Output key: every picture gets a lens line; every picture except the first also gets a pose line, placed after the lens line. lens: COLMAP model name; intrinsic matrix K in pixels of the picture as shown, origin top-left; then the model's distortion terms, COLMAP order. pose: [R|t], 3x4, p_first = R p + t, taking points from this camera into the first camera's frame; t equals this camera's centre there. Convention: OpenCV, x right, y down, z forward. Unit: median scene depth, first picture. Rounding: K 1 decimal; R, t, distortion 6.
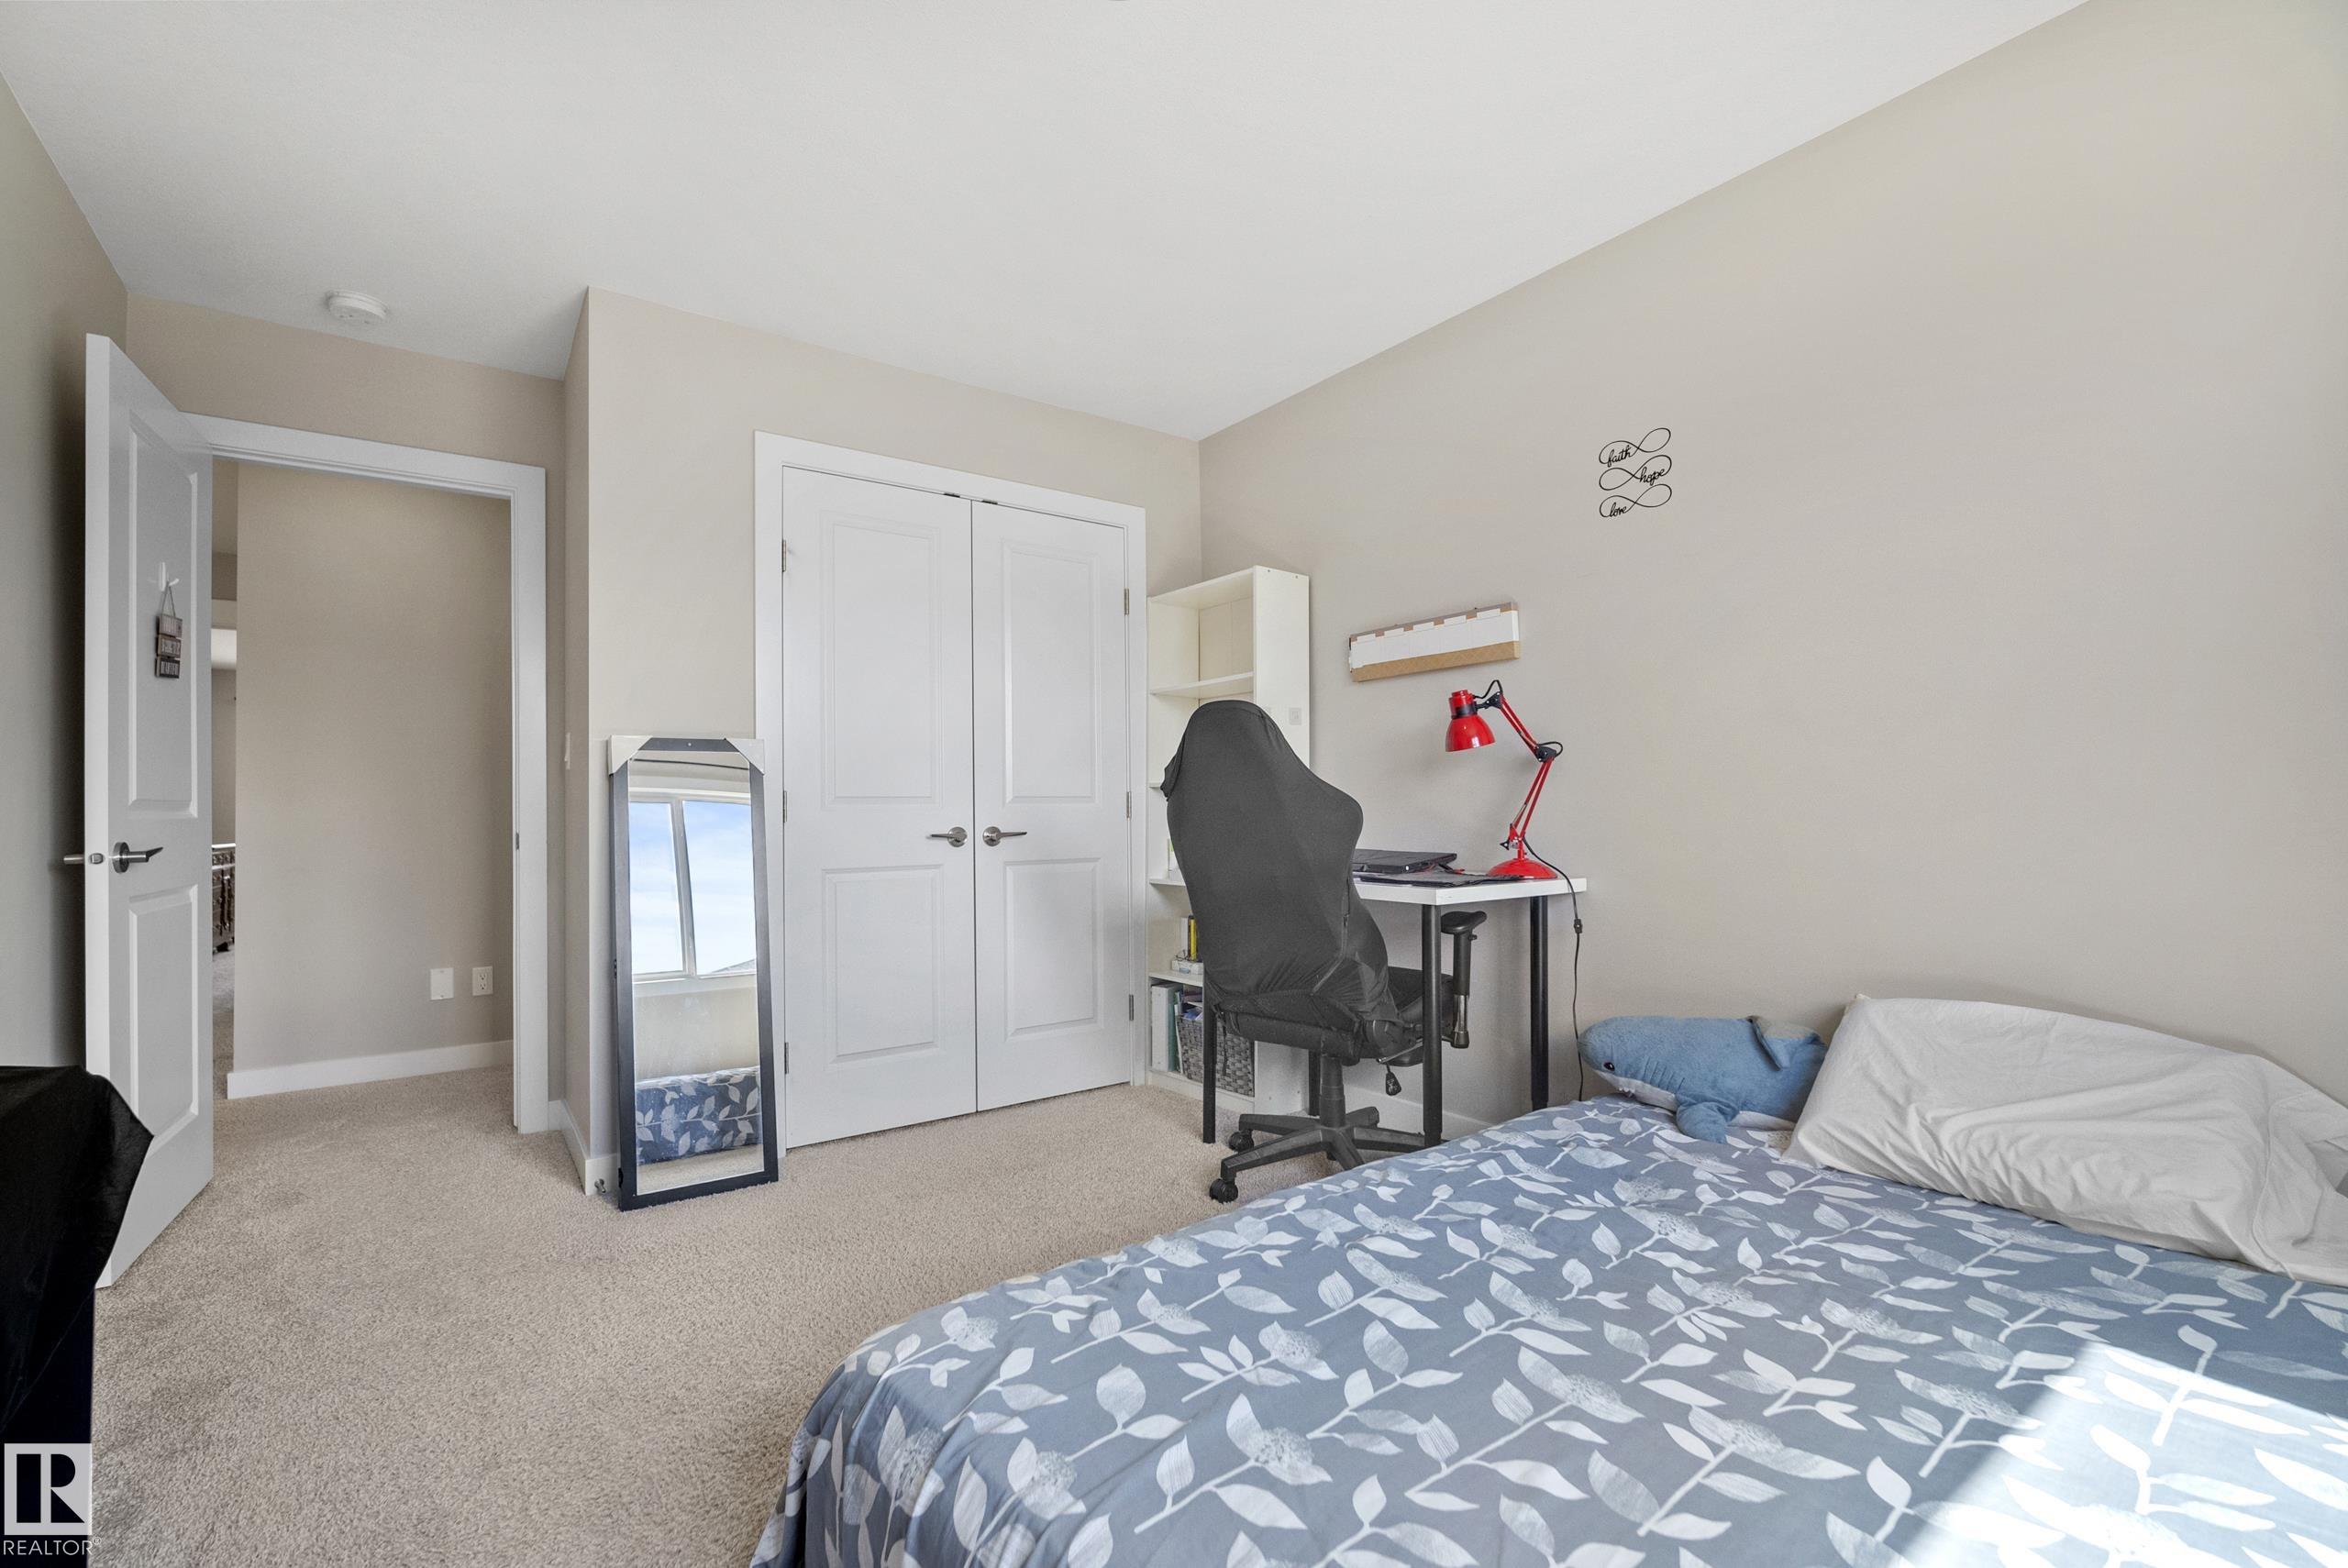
lens RADIAL K [[1050.5, 0, 1178.3], [0, 1050.5, 796.6], [0, 0, 1]] dist [0.000238, -0.000027]
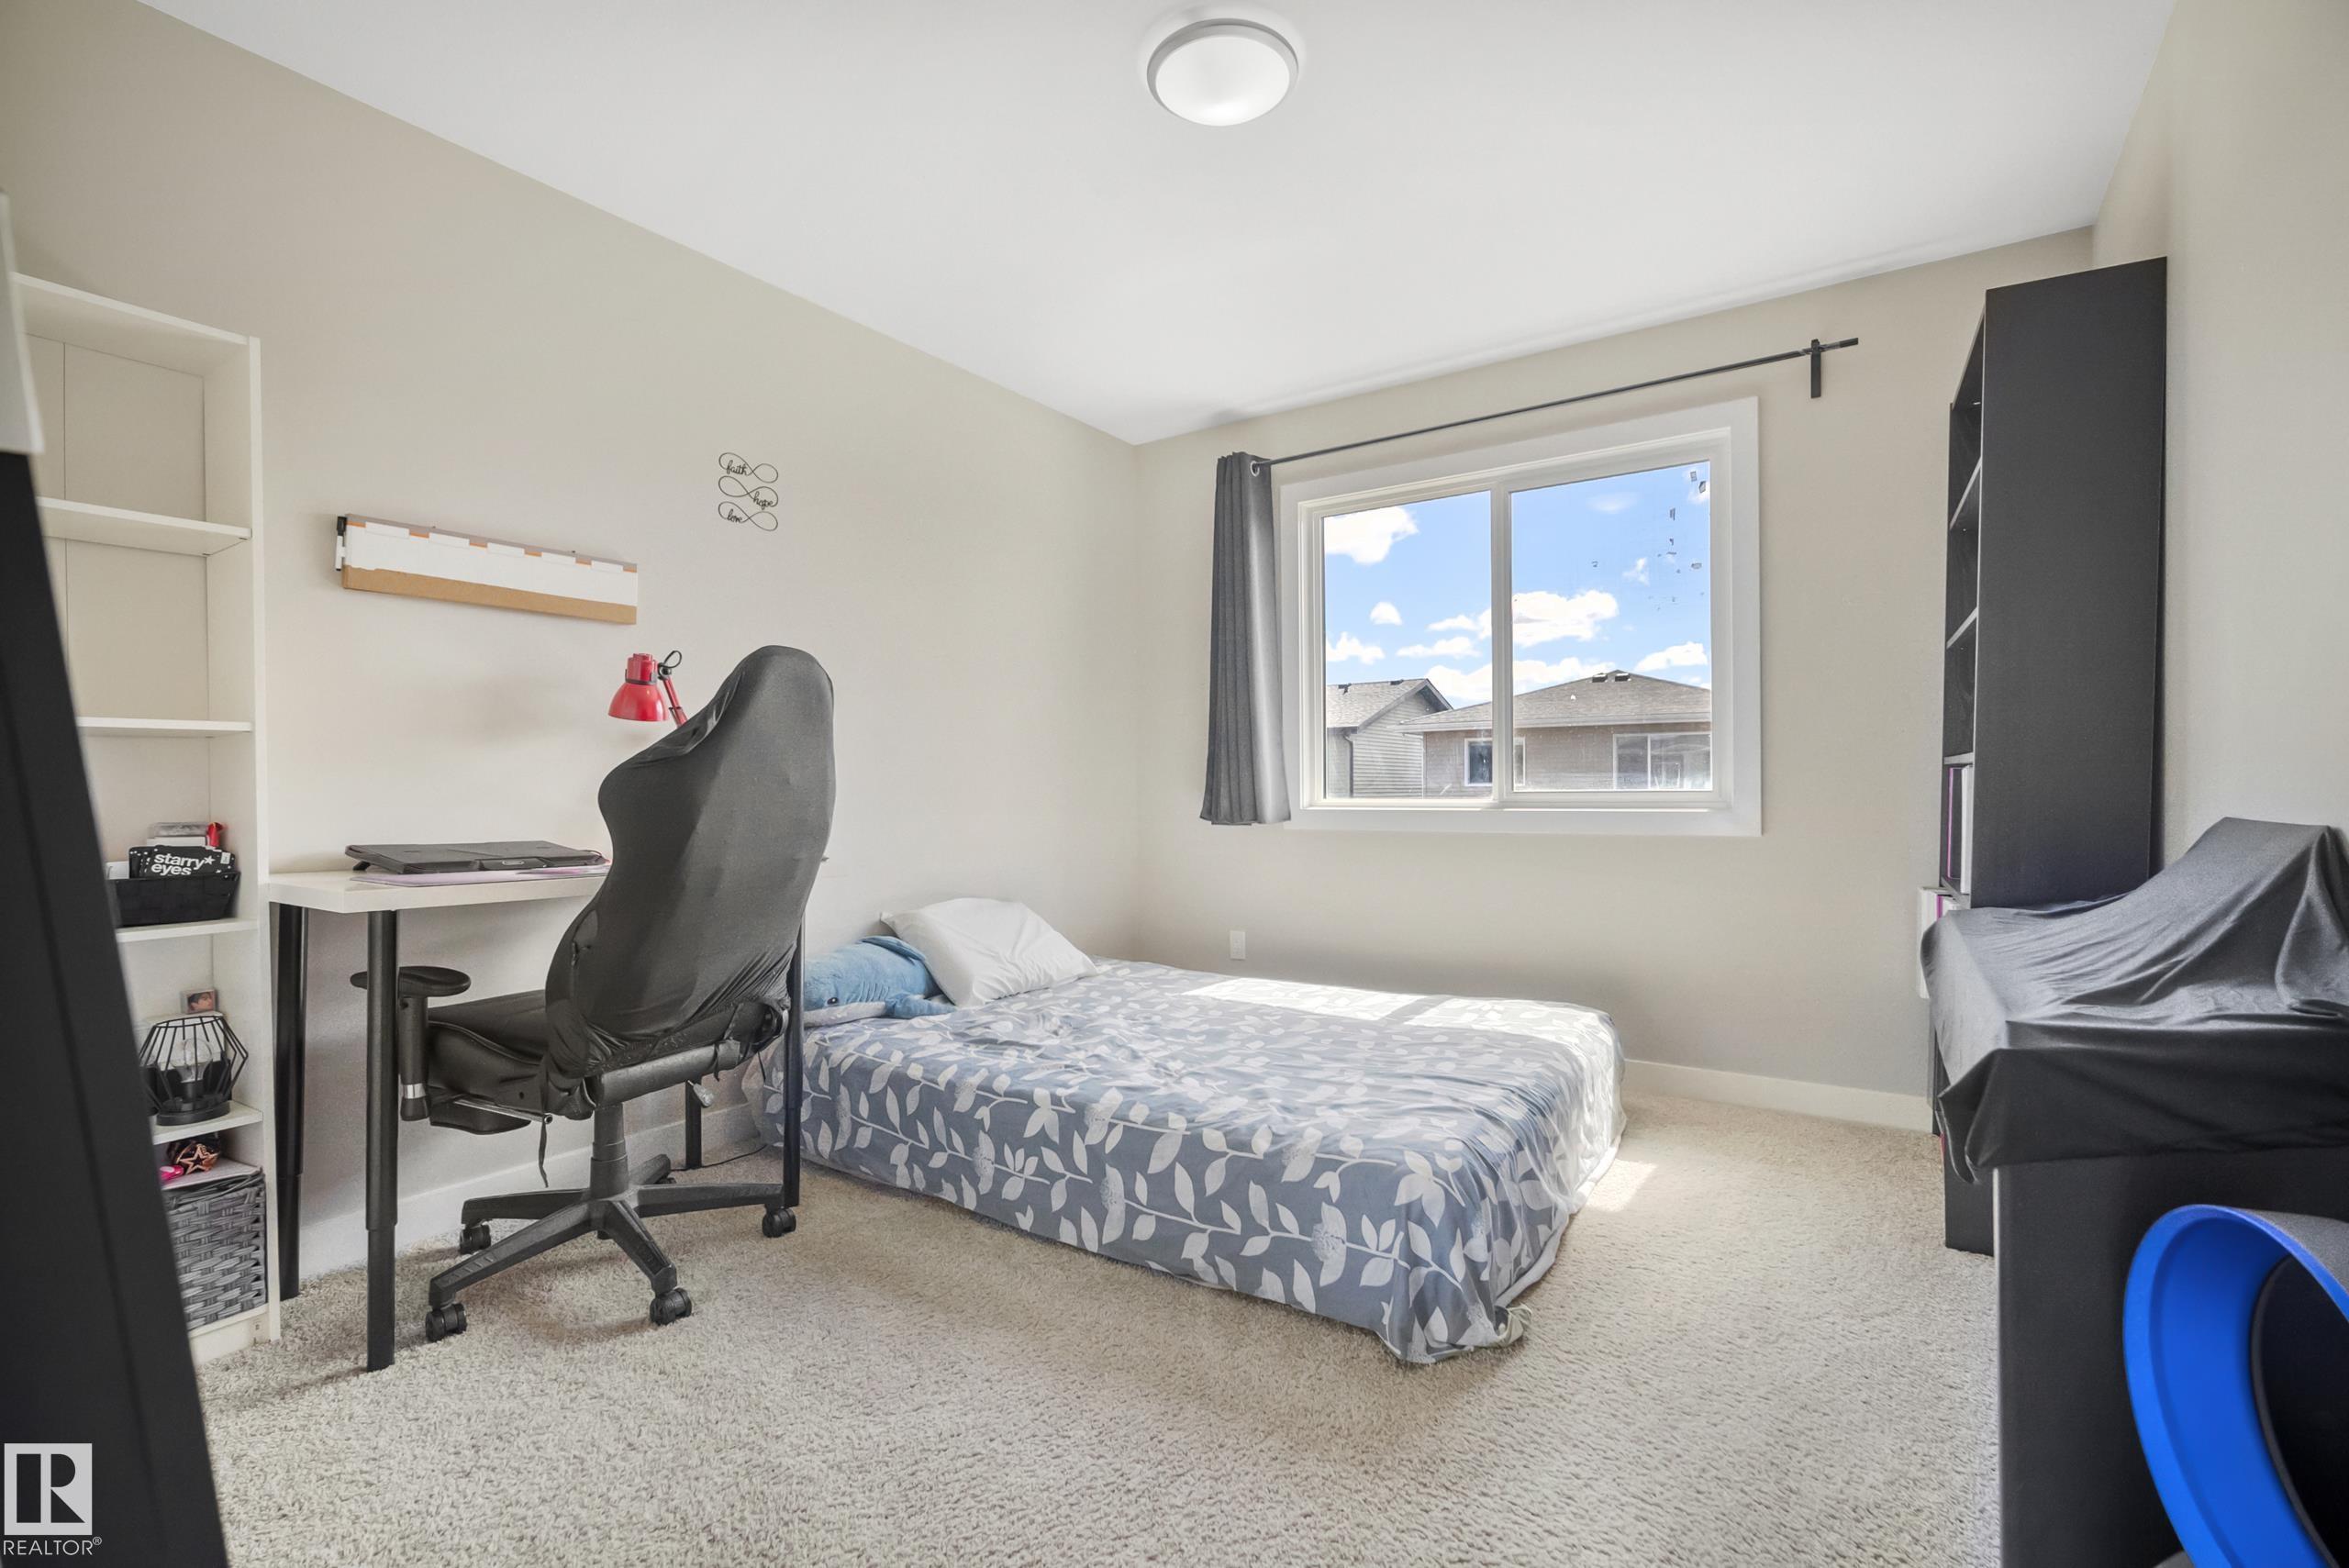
lens RADIAL K [[1051.0, 0, 1178.8], [0, 1051.0, 796.6], [0, 0, 1]] dist [0.000238, -0.000027]
pose [[-0.349133, 0.011781, 0.936999, -0.783127], [0.000206, 0.999922, -0.012495, 0.034104], [-0.937073, -0.004169, -0.349108, 0.960910]]
